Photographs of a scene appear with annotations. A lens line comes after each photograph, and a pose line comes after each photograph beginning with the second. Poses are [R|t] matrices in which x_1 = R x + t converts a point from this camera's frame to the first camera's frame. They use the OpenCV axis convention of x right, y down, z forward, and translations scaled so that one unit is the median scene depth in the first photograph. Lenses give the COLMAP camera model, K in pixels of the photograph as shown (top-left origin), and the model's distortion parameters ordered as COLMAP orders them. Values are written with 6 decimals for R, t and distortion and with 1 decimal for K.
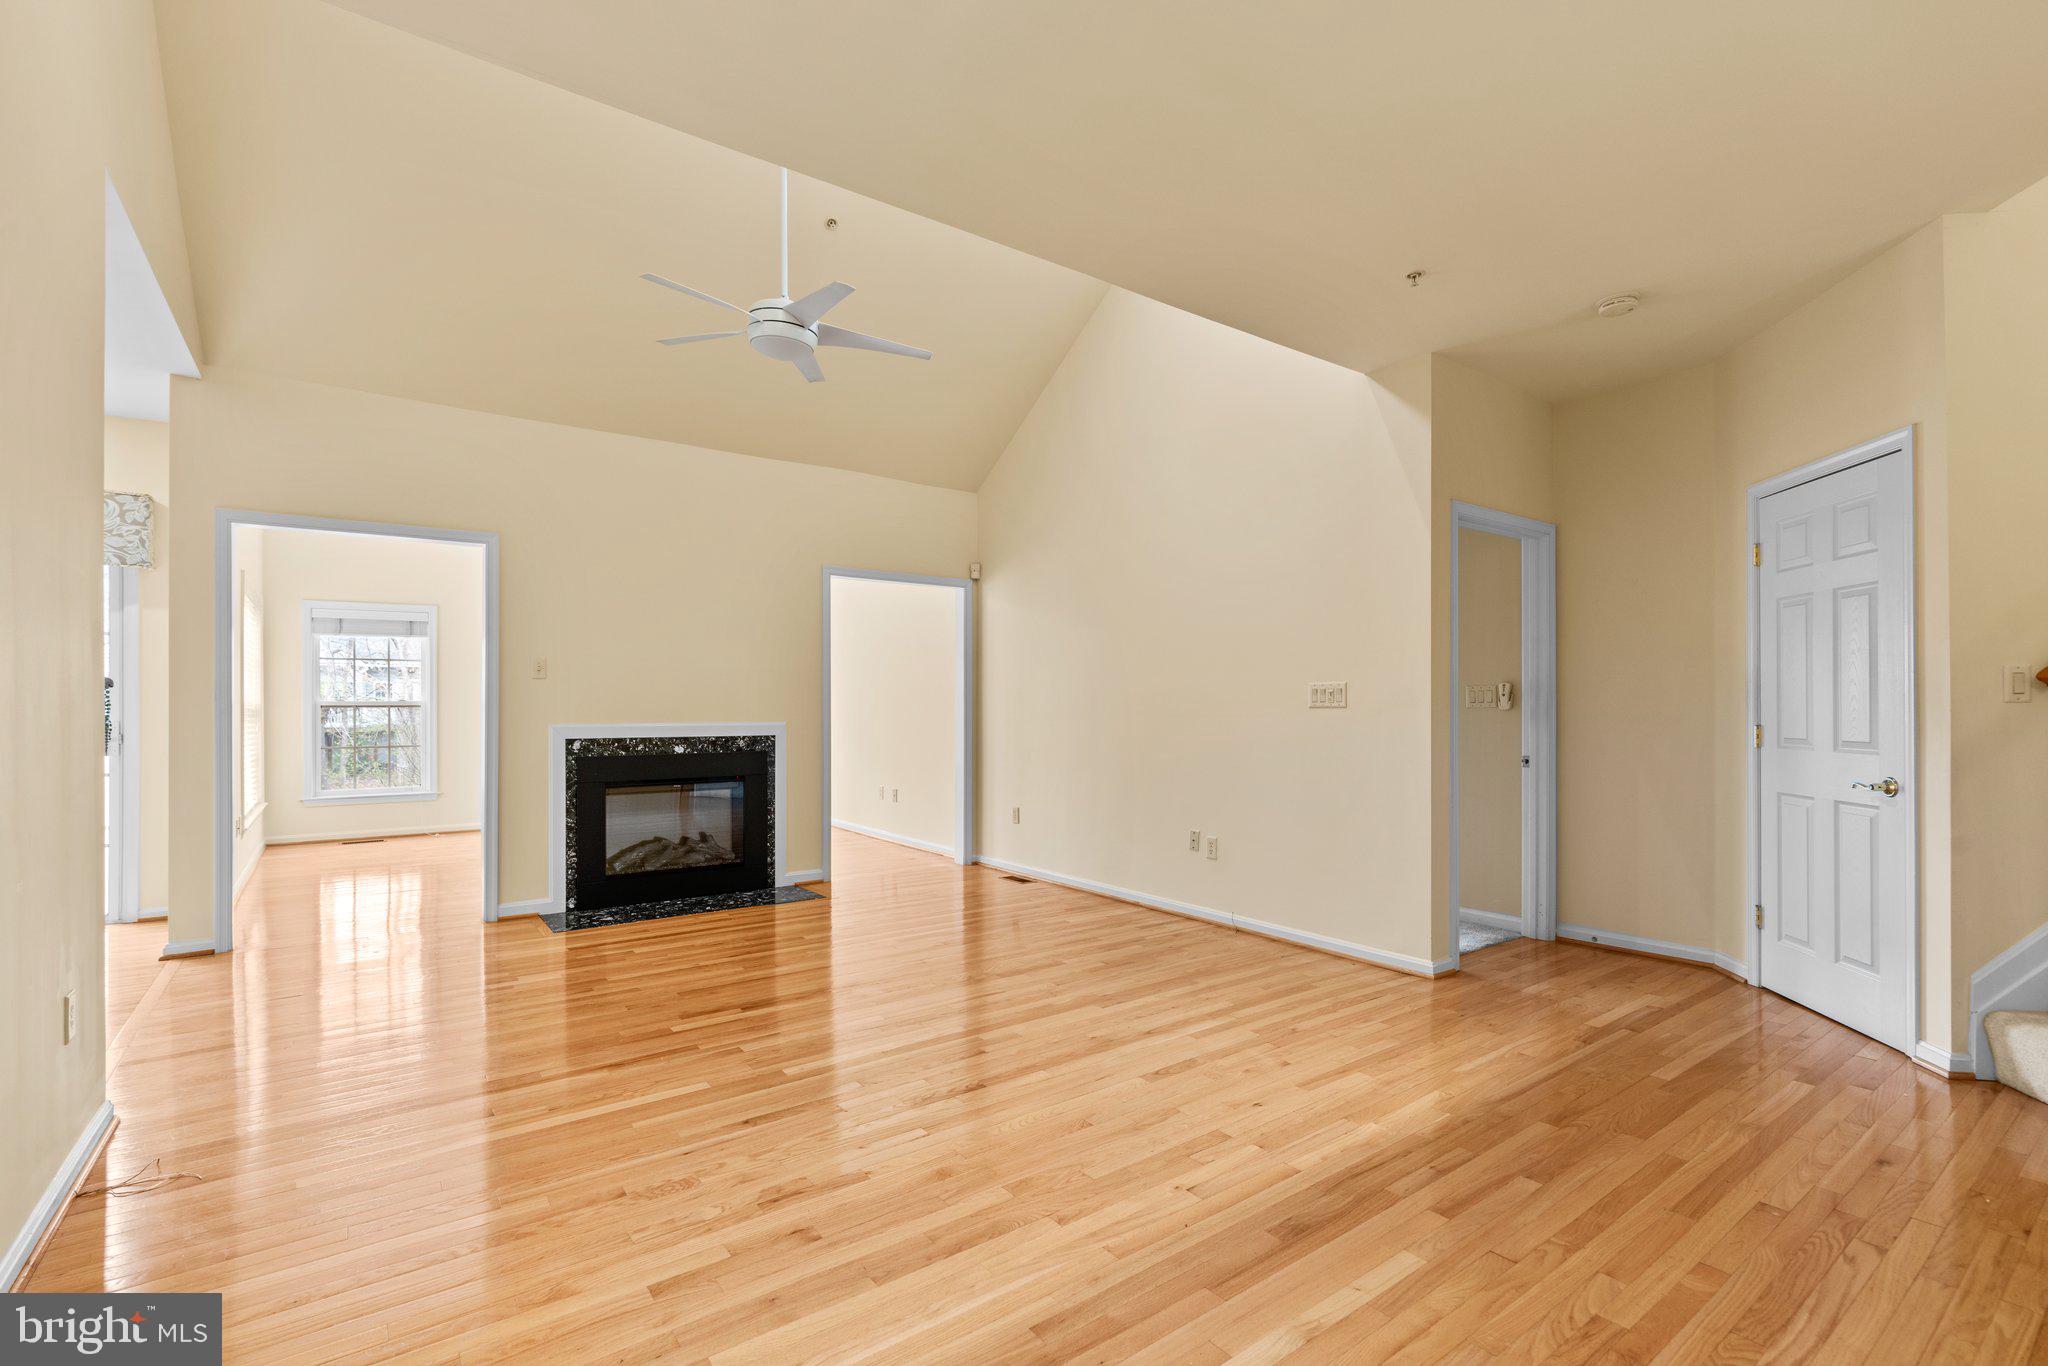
lens RADIAL K [[917.3, 0, 1016.4], [0, 917.3, 694.3], [0, 0, 1]] dist [-0.017115, 0.006936]
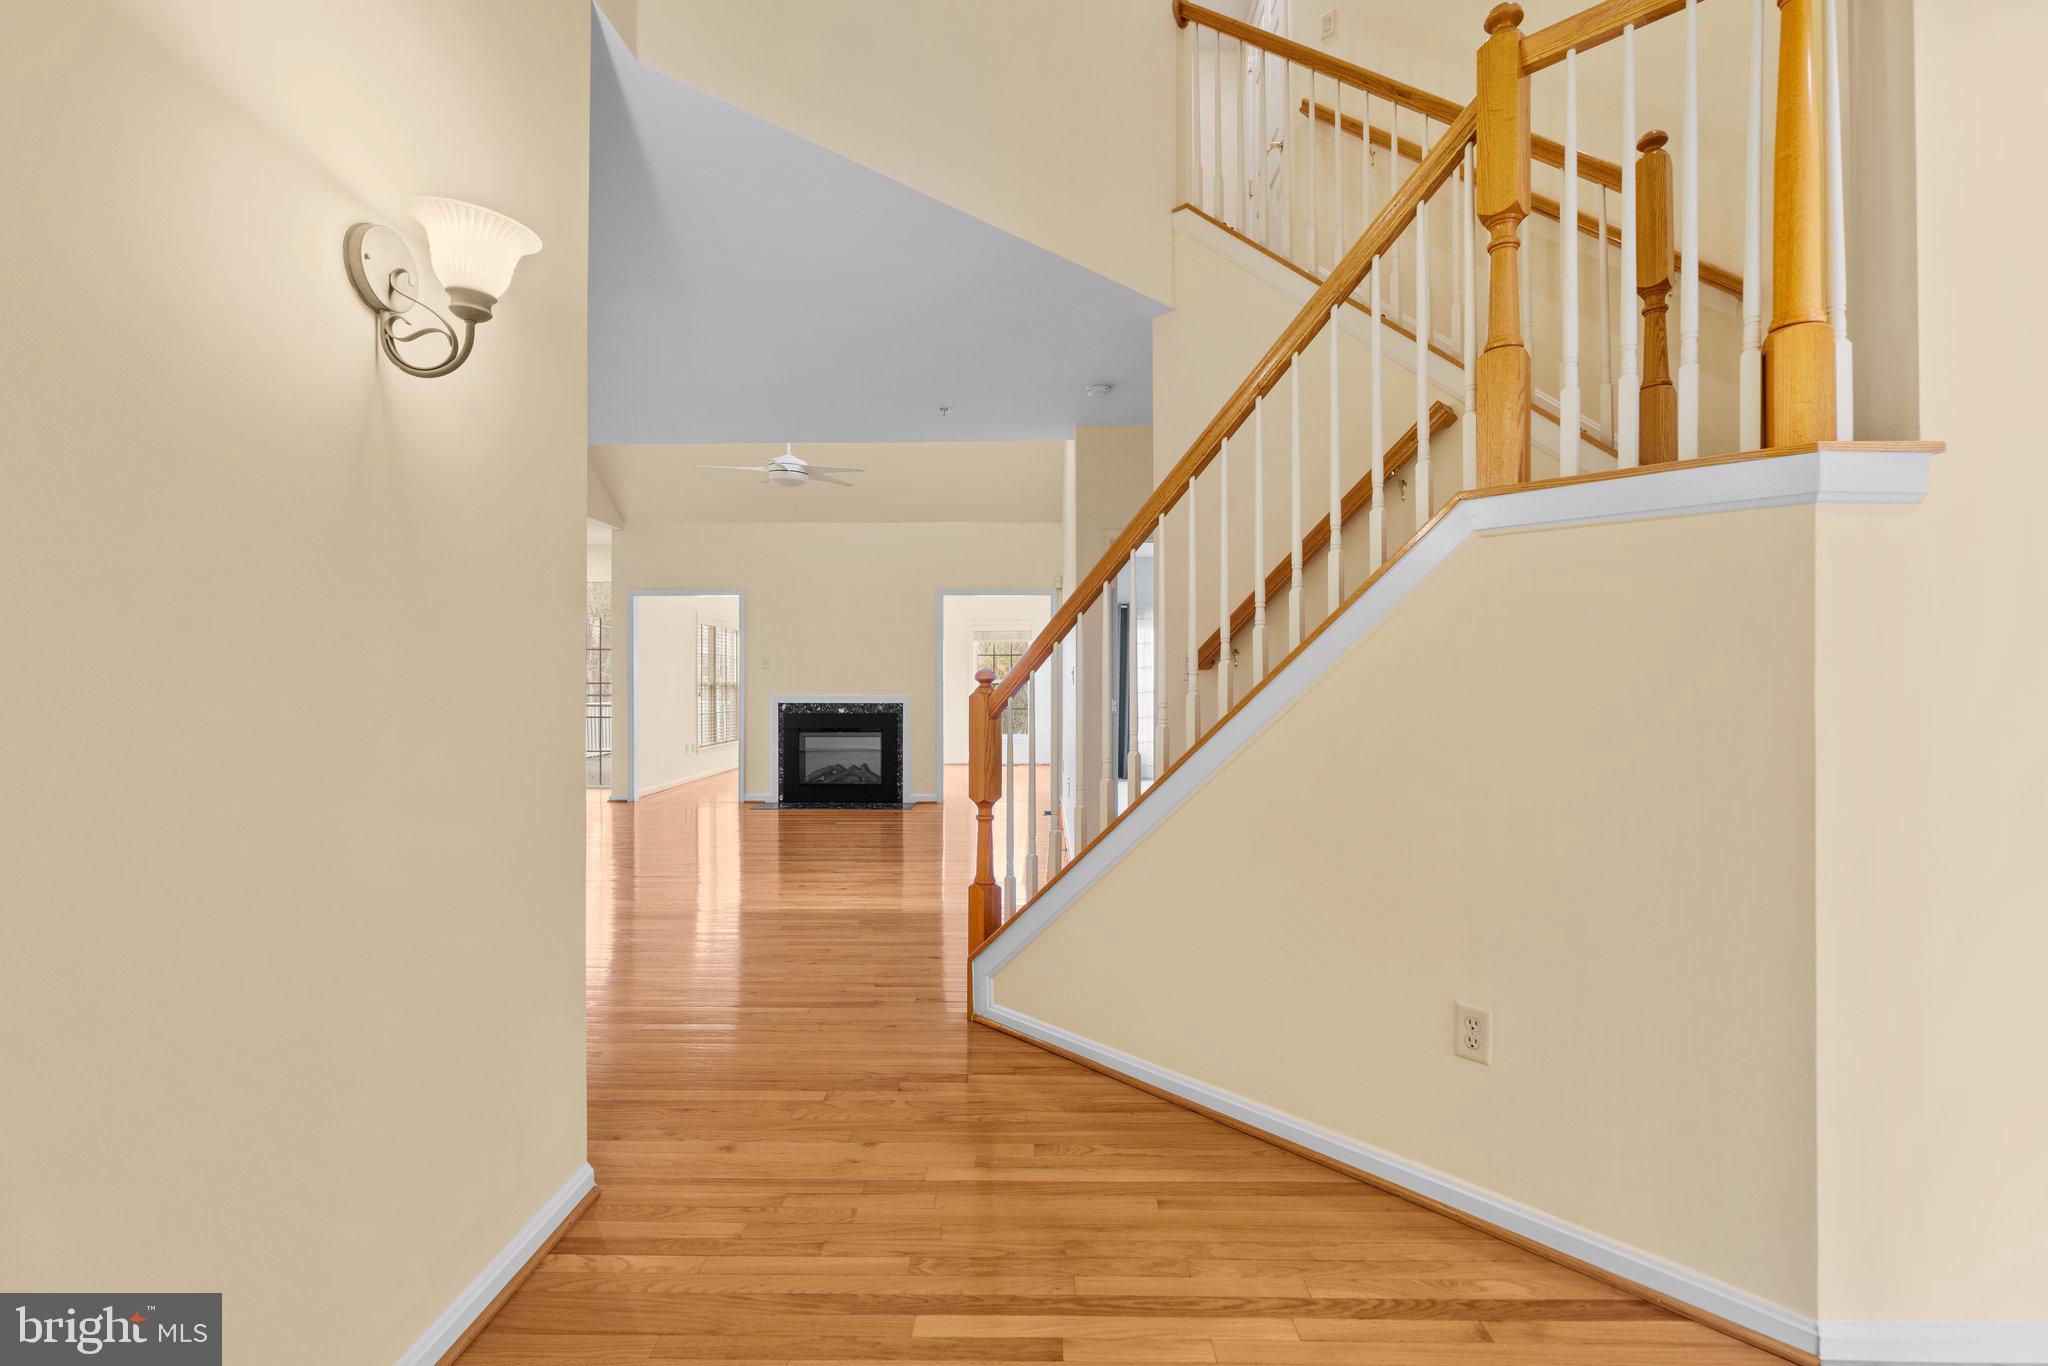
lens RADIAL K [[917.3, 0, 1011.3], [0, 917.3, 670.2], [0, 0, 1]] dist [-0.017115, 0.006936]
pose [[0.797775, -0.007114, -0.602913, 0.883818], [0.010958, 0.999936, 0.002702, -0.013333], [0.602855, -0.008763, 0.797802, -0.121376]]
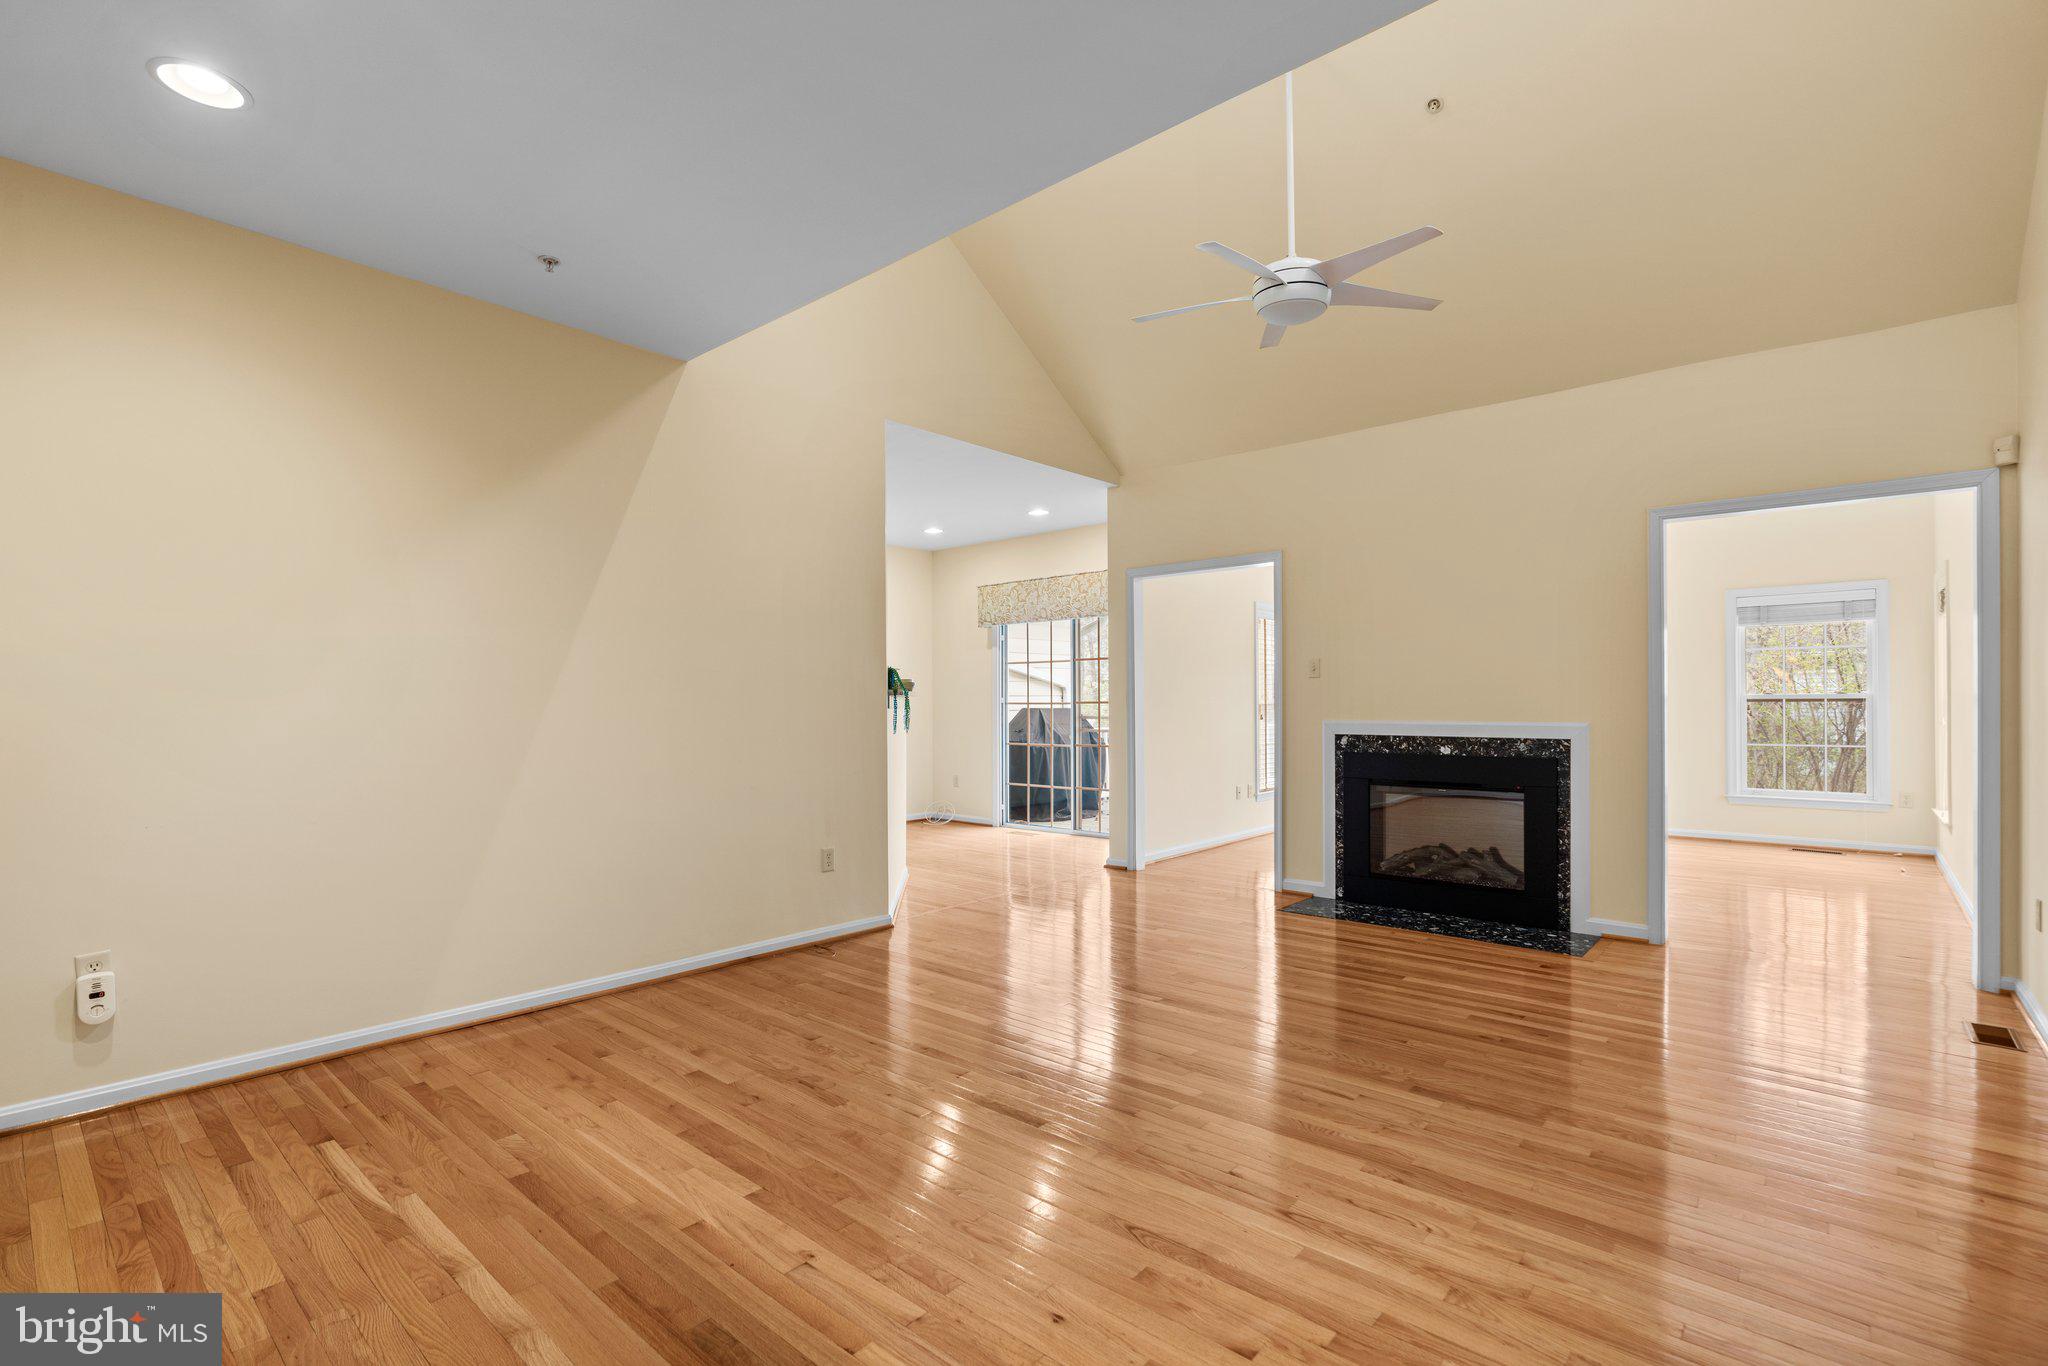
lens RADIAL K [[917.3, 0, 1032.7], [0, 917.3, 693.9], [0, 0, 1]] dist [-0.017115, 0.006936]
pose [[0.230174, -0.011273, -0.973084, 0.434008], [0.016277, 0.999838, -0.007732, 0.004827], [0.973013, -0.014060, 0.230321, 0.407066]]
